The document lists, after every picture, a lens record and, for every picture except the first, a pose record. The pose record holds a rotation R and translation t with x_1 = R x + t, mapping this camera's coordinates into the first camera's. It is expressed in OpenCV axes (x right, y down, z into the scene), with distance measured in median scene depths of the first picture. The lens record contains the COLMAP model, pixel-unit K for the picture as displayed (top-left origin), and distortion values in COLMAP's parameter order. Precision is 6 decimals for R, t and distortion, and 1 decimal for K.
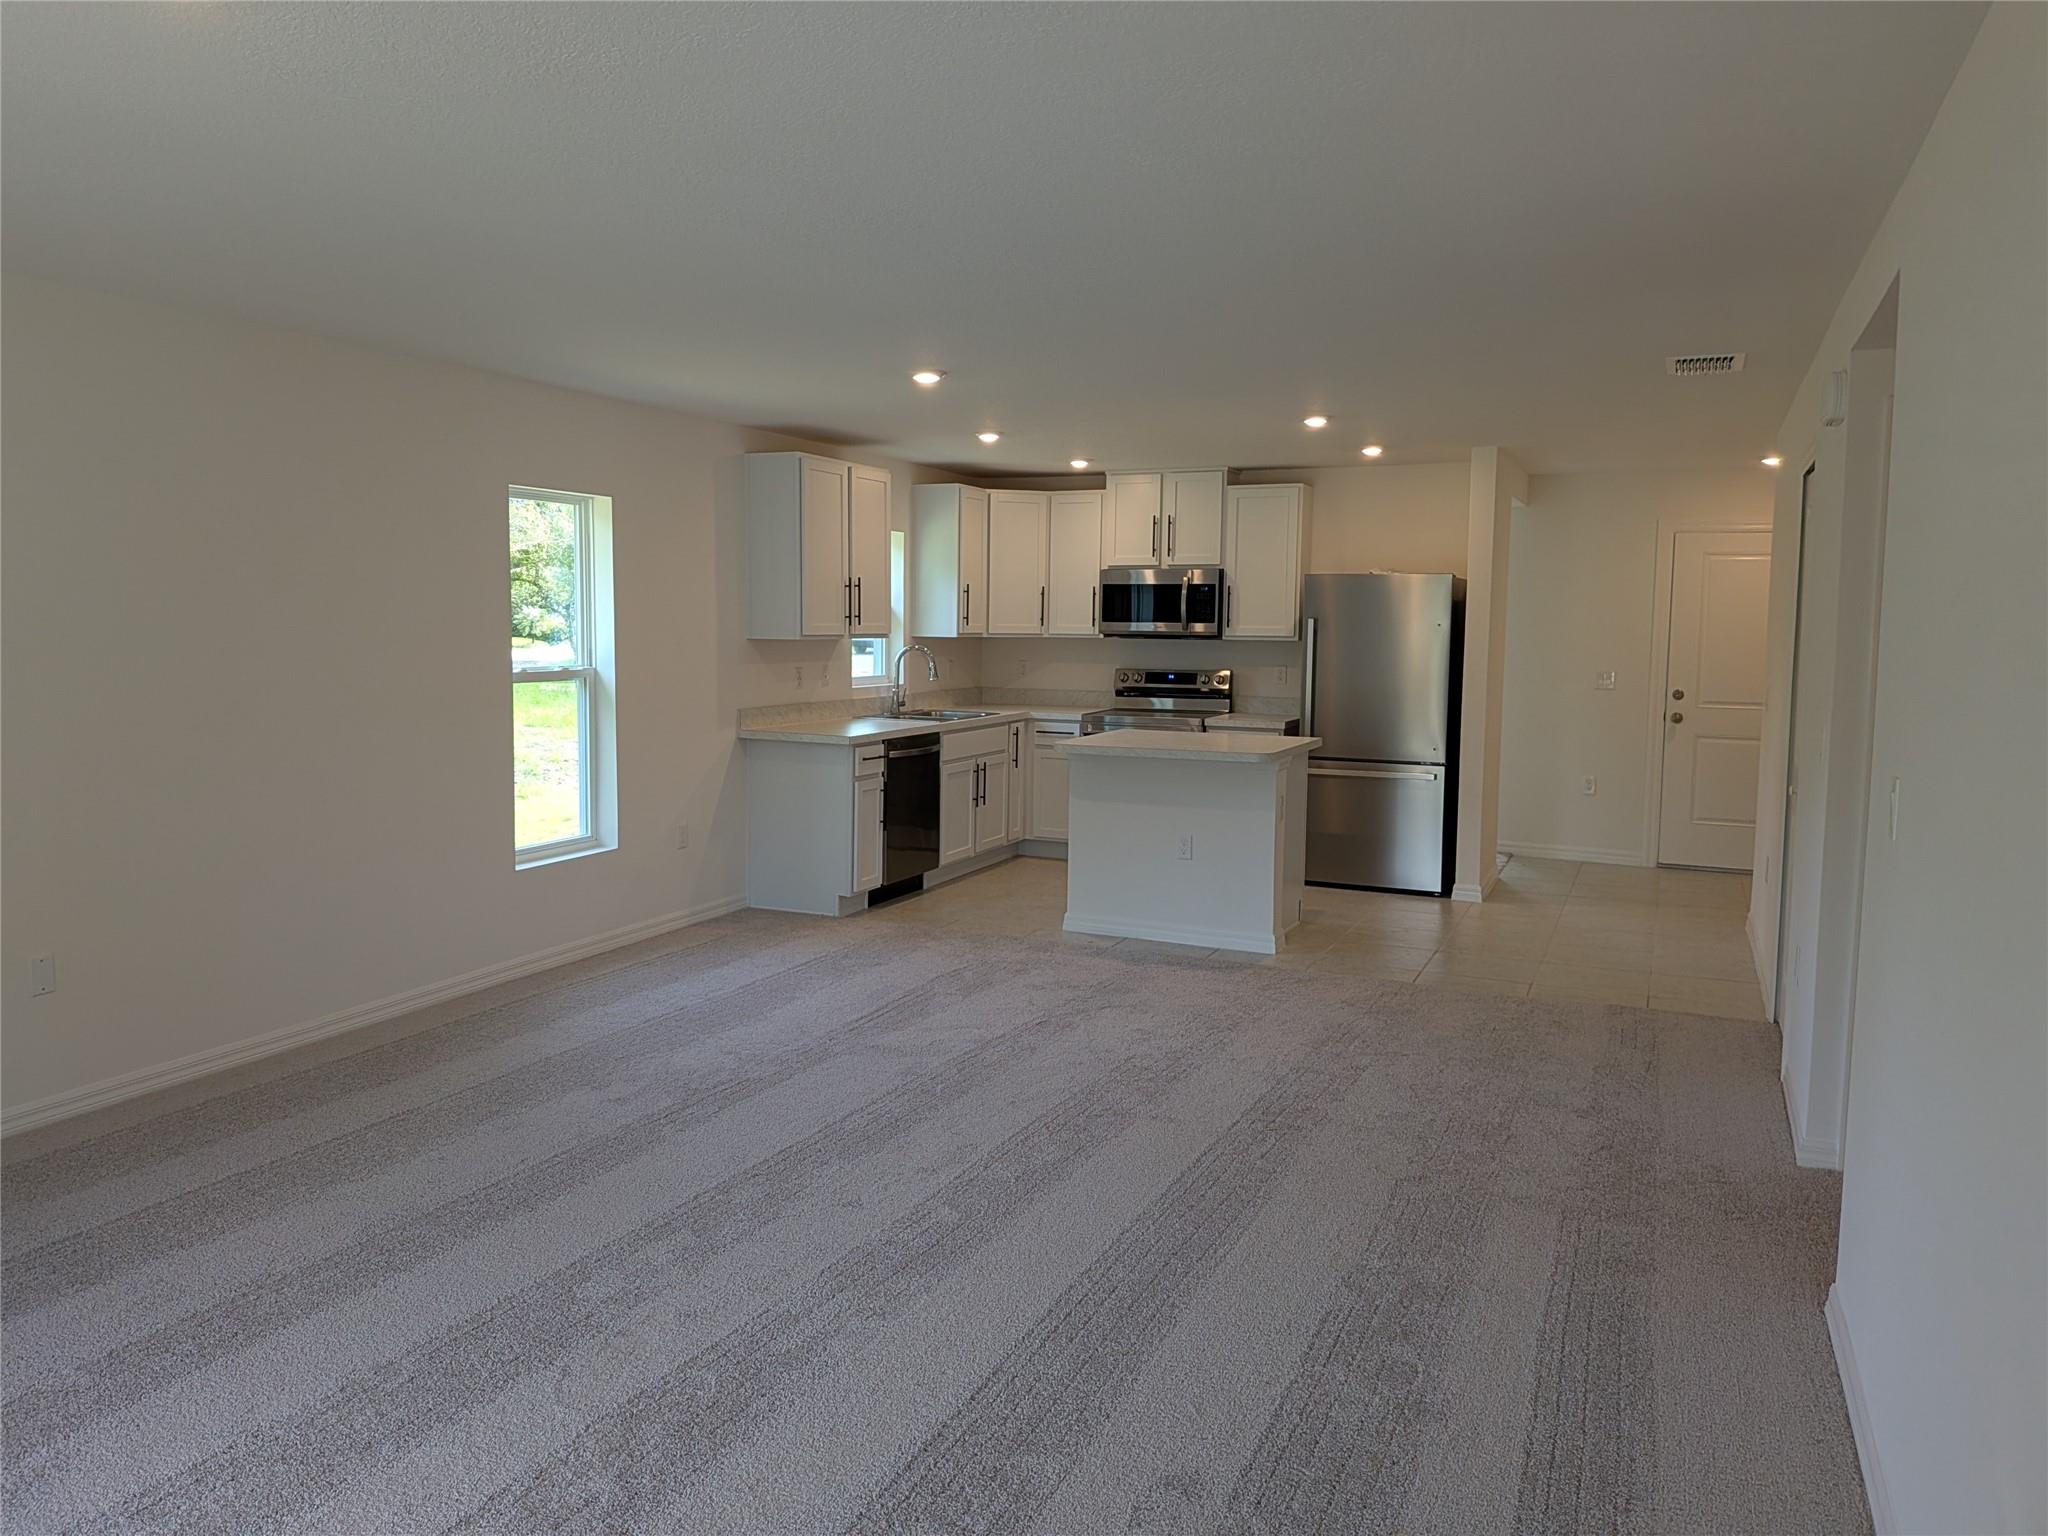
lens RADIAL K [[1468.5, 0, 977.4], [0, 1468.5, 746.4], [0, 0, 1]] dist [0.042483, -0.068050]
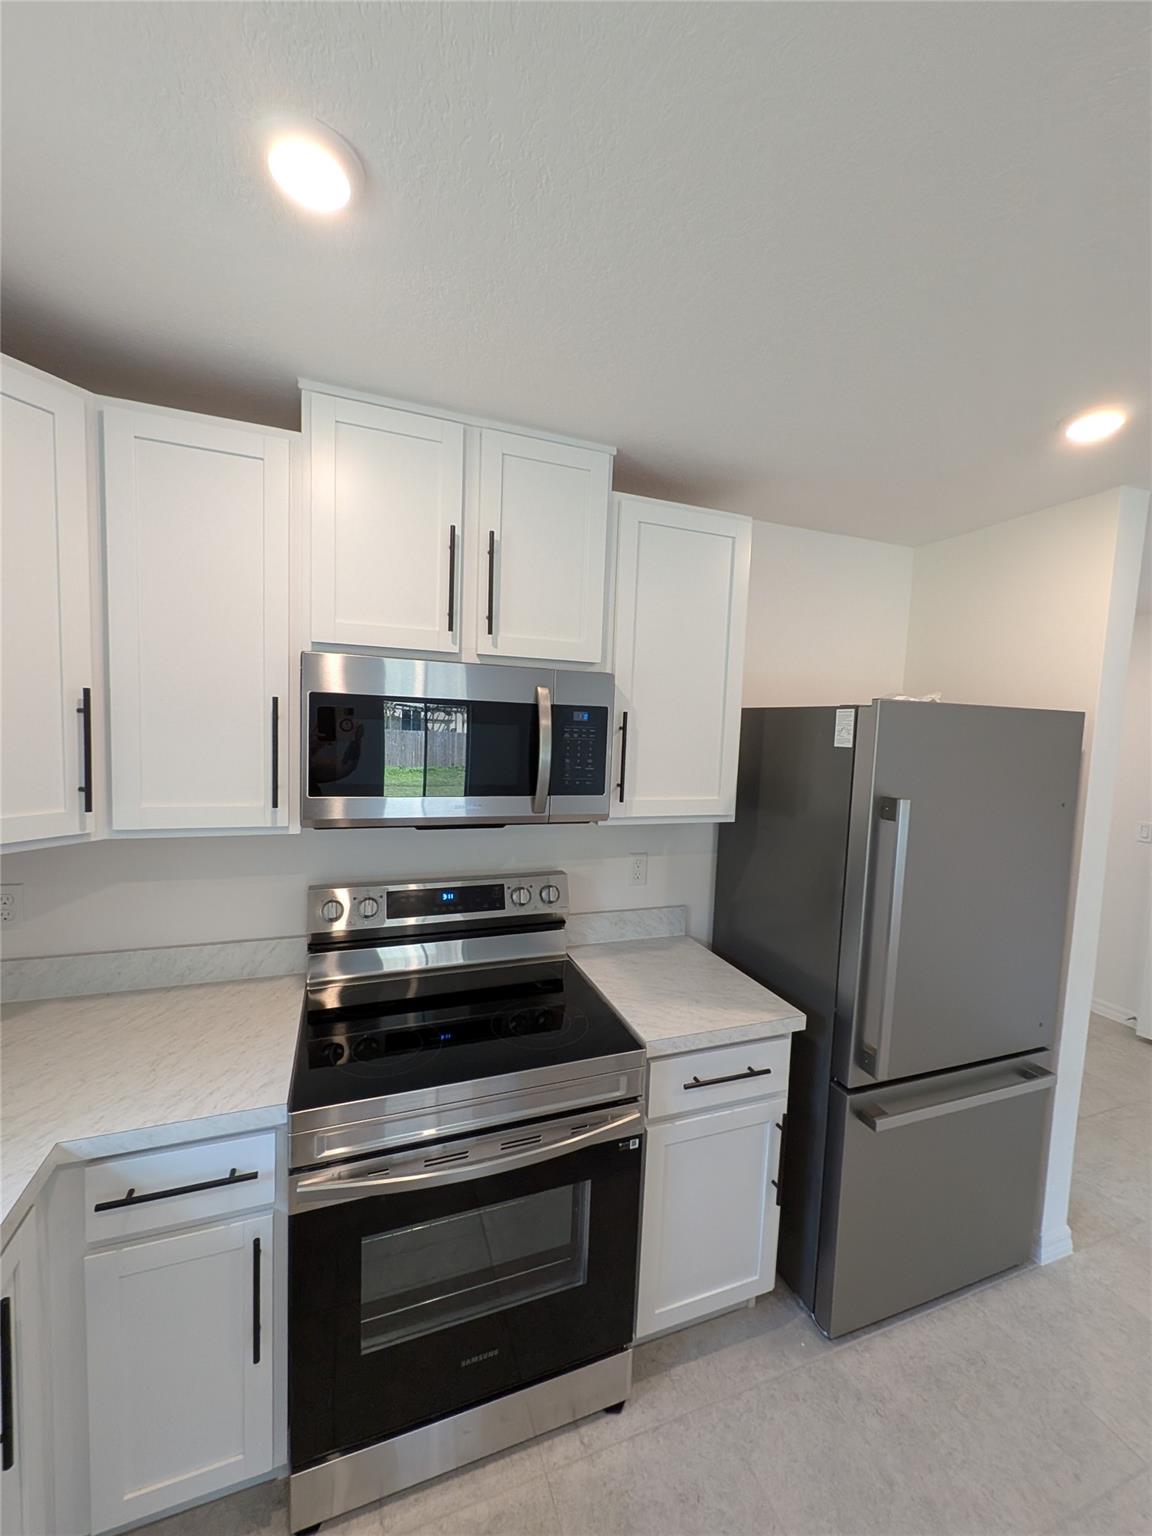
lens RADIAL K [[607.6, 0, 584.7], [0, 607.6, 771.7], [0, 0, 1]] dist [0.003936, -0.000916]
pose [[0.691779, -0.040660, 0.720964, 0.025415], [0.036747, 0.999102, 0.021087, -0.095569], [-0.721174, 0.011906, 0.692652, 0.884754]]
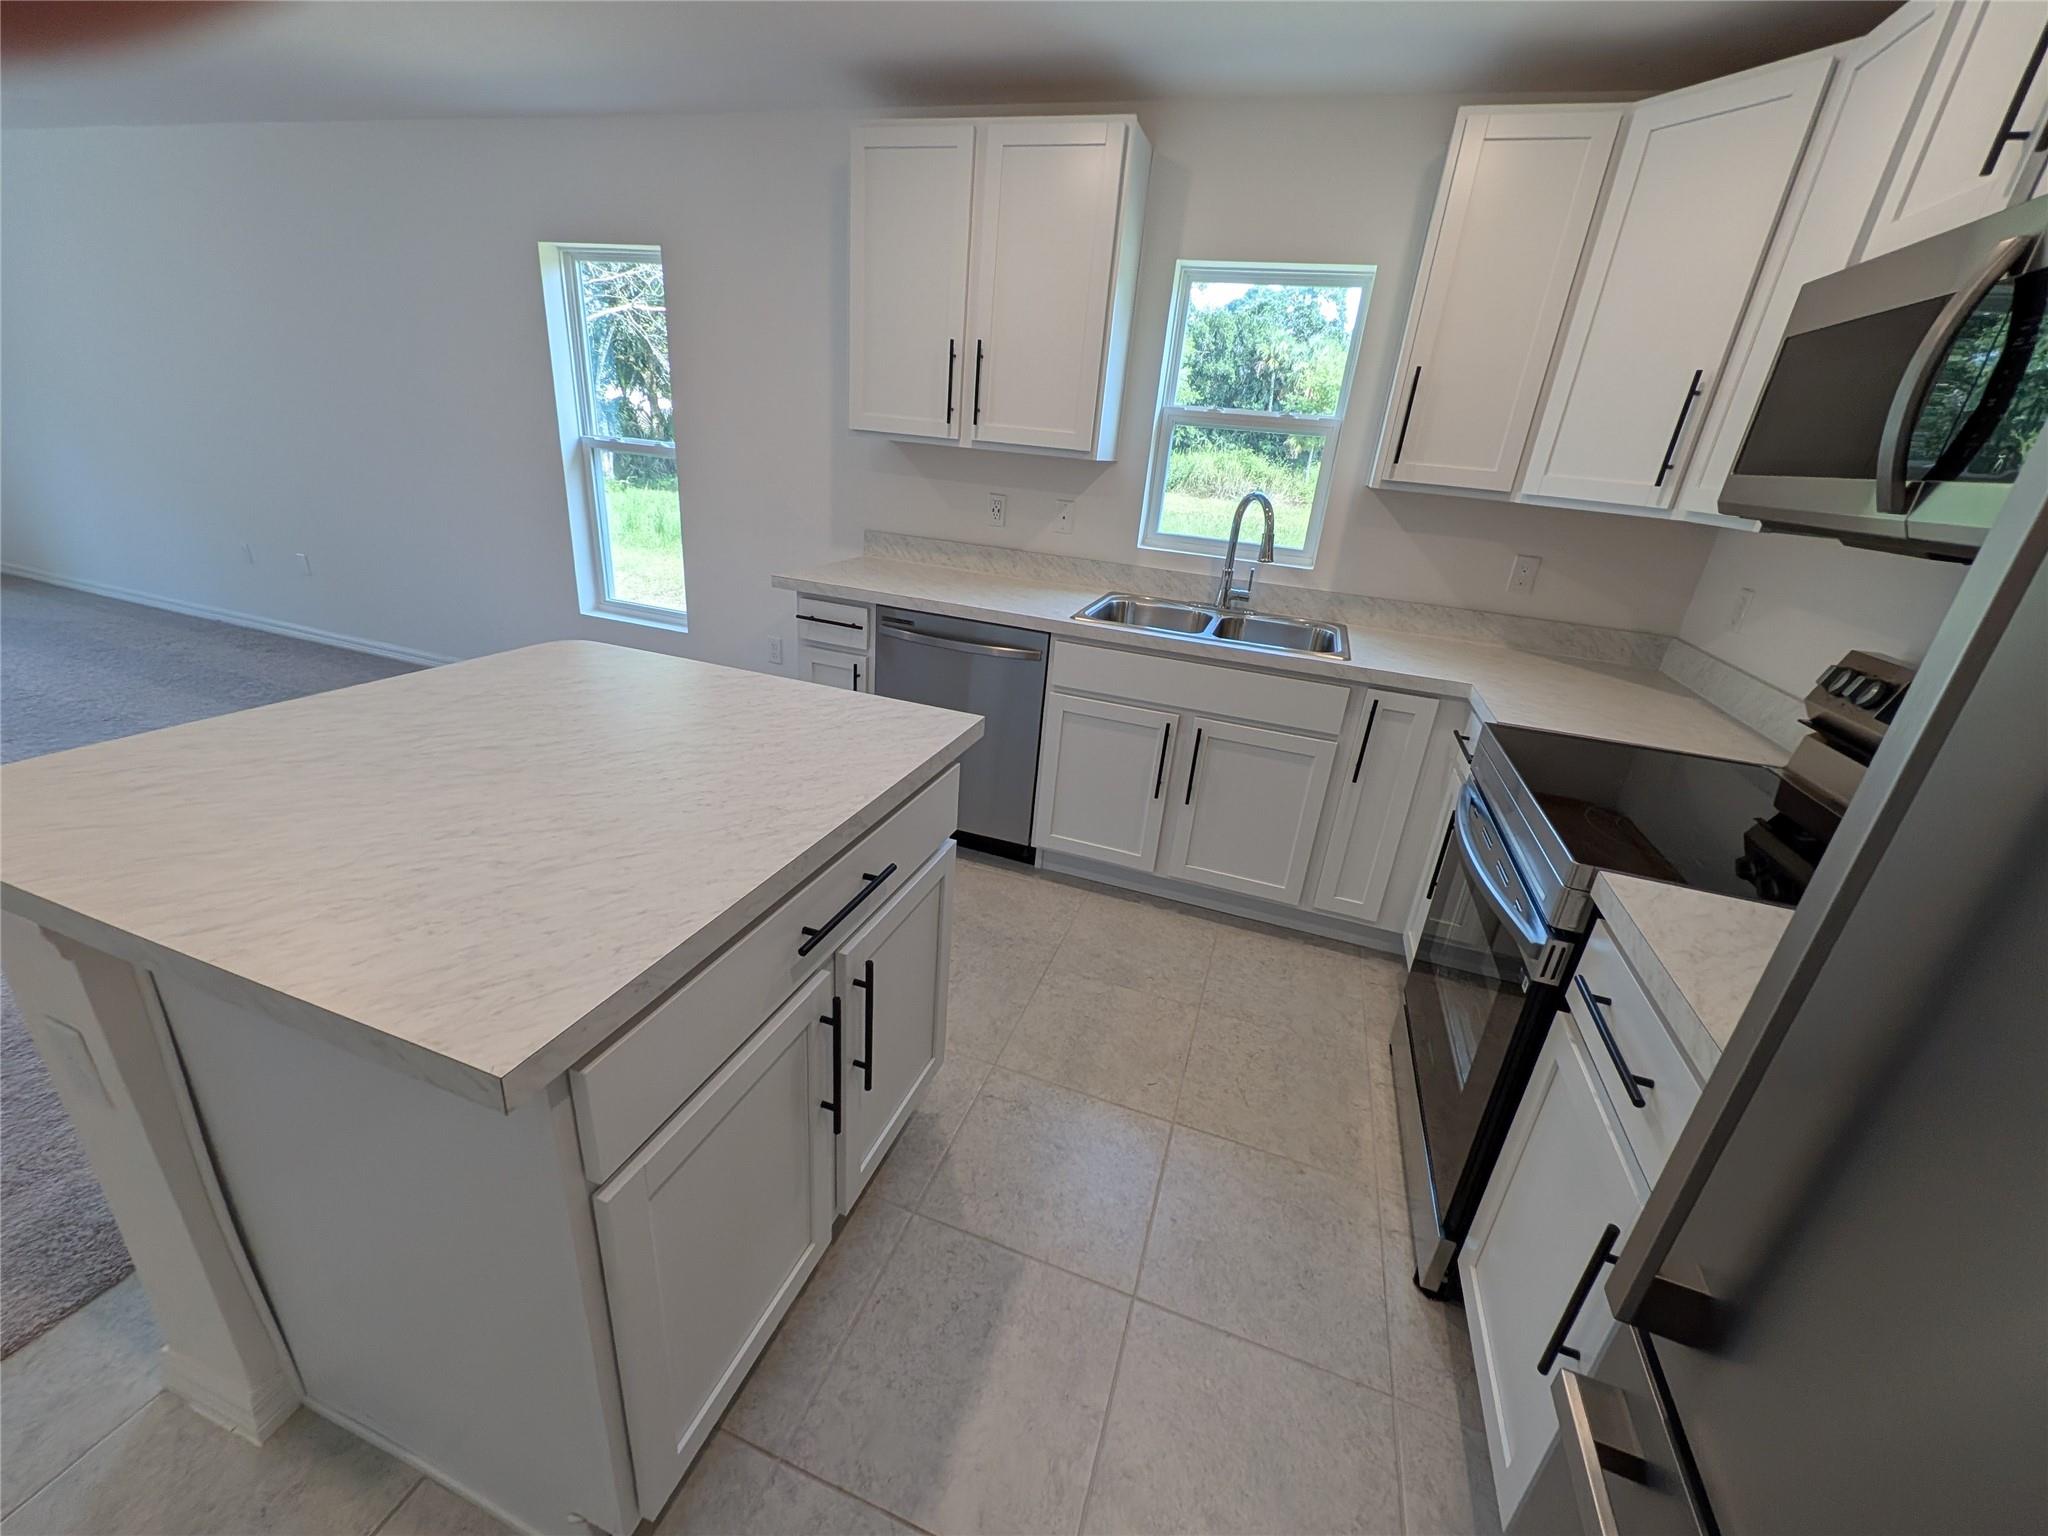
lens RADIAL K [[810.1, 0, 1028.0], [0, 810.1, 762.5], [0, 0, 1]] dist [0.003936, -0.000916]
pose [[0.113500, 0.368118, -0.922826, 0.259951], [-0.173218, 0.921934, 0.346458, -0.065206], [0.978322, 0.120527, 0.168404, 0.870890]]
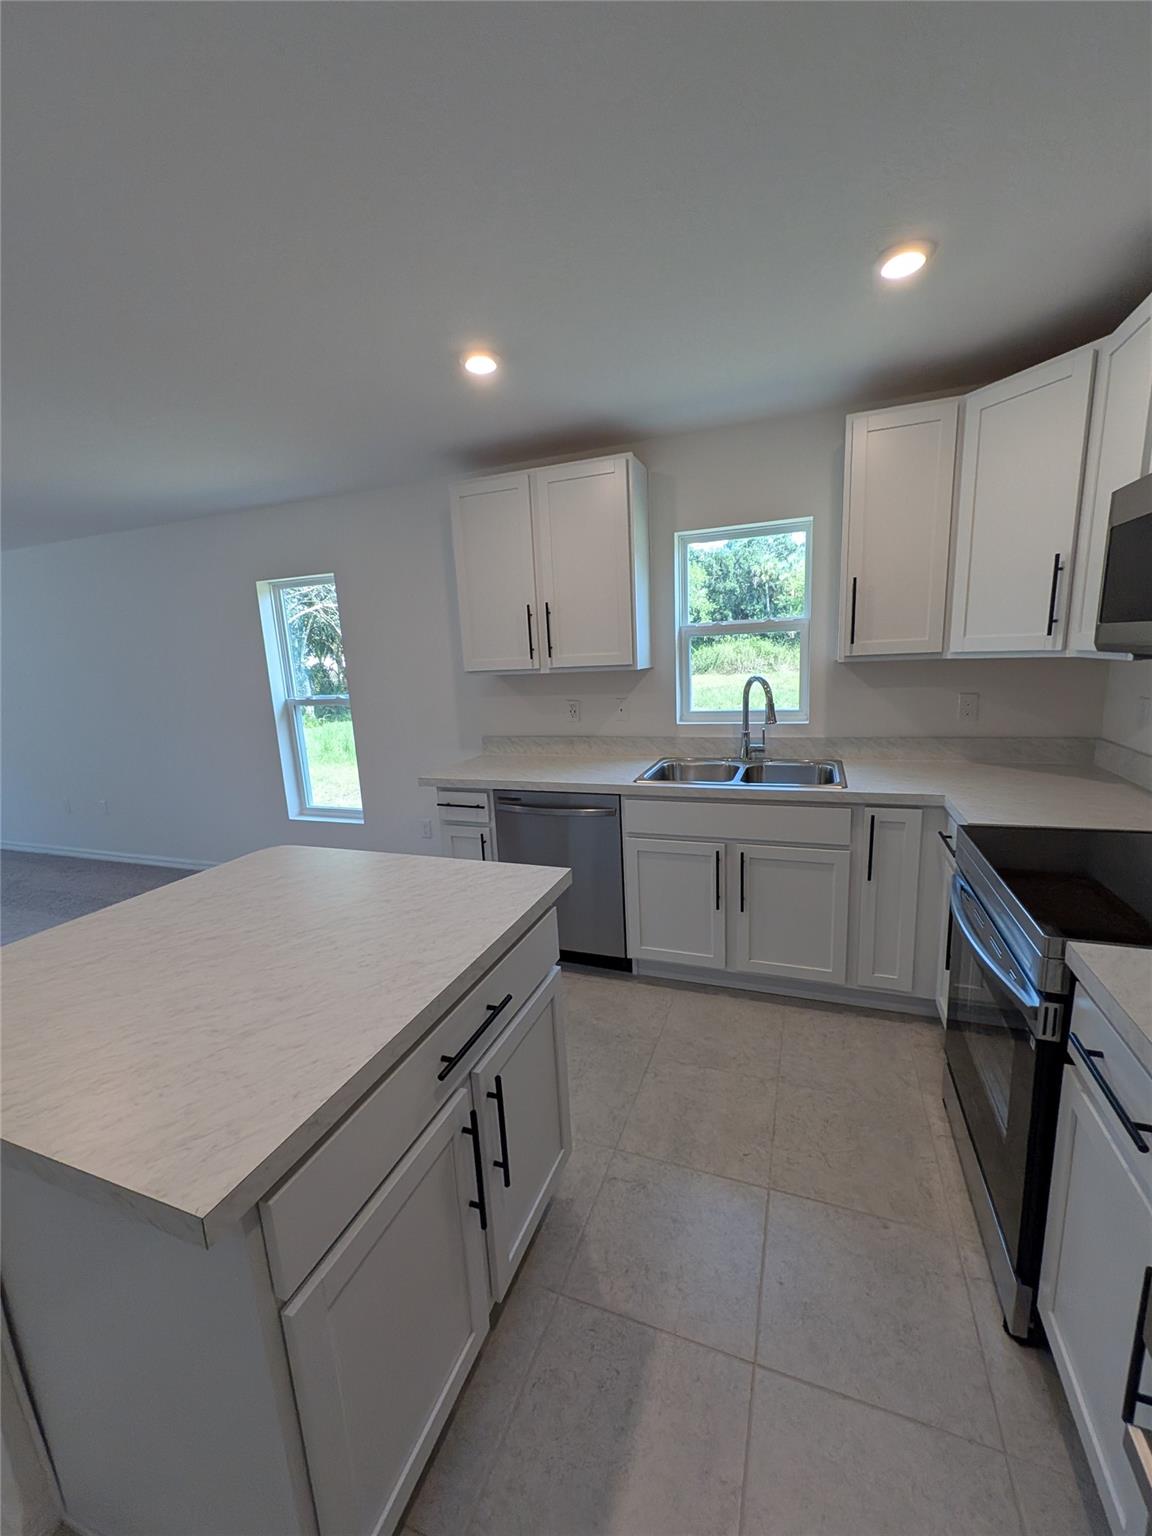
lens RADIAL K [[607.6, 0, 581.1], [0, 607.6, 770.5], [0, 0, 1]] dist [0.003936, -0.000916]
pose [[0.083342, 0.177307, -0.980620, 0.261649], [-0.039814, 0.983851, 0.174507, -0.071034], [0.995725, 0.024498, 0.089055, 0.876614]]
